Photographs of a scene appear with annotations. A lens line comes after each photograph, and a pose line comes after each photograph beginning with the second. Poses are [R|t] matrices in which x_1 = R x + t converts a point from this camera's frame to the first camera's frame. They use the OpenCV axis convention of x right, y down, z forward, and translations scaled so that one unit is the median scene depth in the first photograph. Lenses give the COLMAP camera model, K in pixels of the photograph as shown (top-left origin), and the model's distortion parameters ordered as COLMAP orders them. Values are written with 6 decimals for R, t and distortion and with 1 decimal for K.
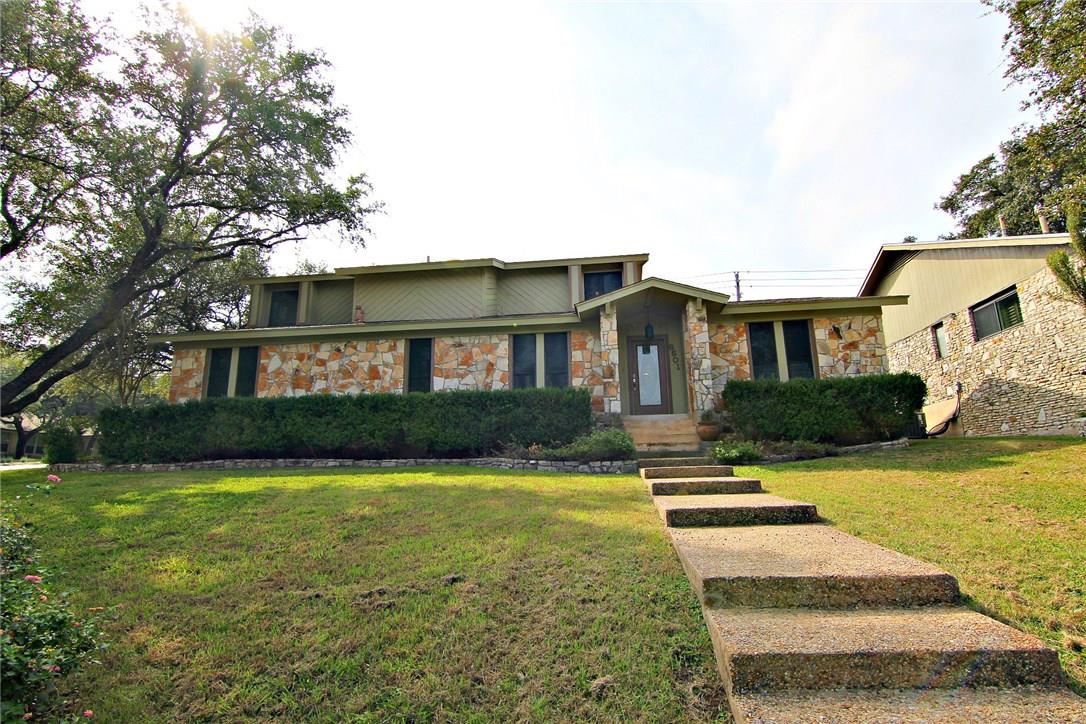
lens RADIAL K [[551.0, 0, 551.8], [0, 551.0, 363.5], [0, 0, 1]] dist [-0.012894, -0.001260]
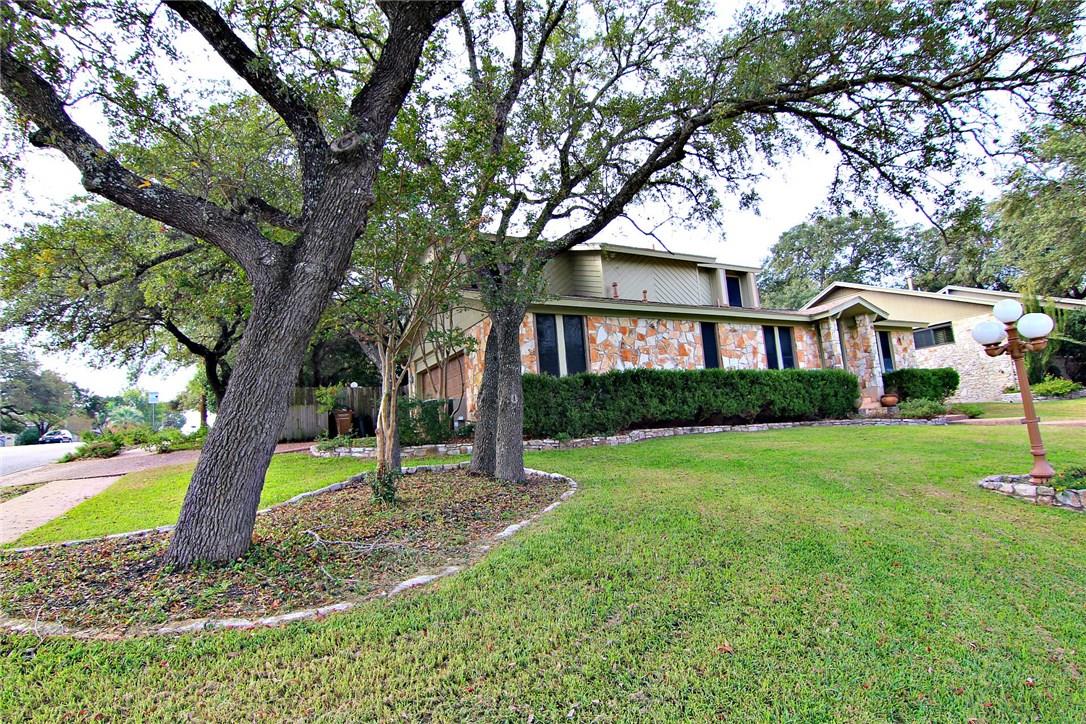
lens RADIAL K [[551.0, 0, 551.8], [0, 551.0, 363.5], [0, 0, 1]] dist [-0.012894, -0.001260]
pose [[0.815252, 0.037807, 0.577871, -1.178615], [-0.059608, 0.998045, 0.018797, 0.038927], [-0.576031, -0.049770, 0.815912, 0.242378]]
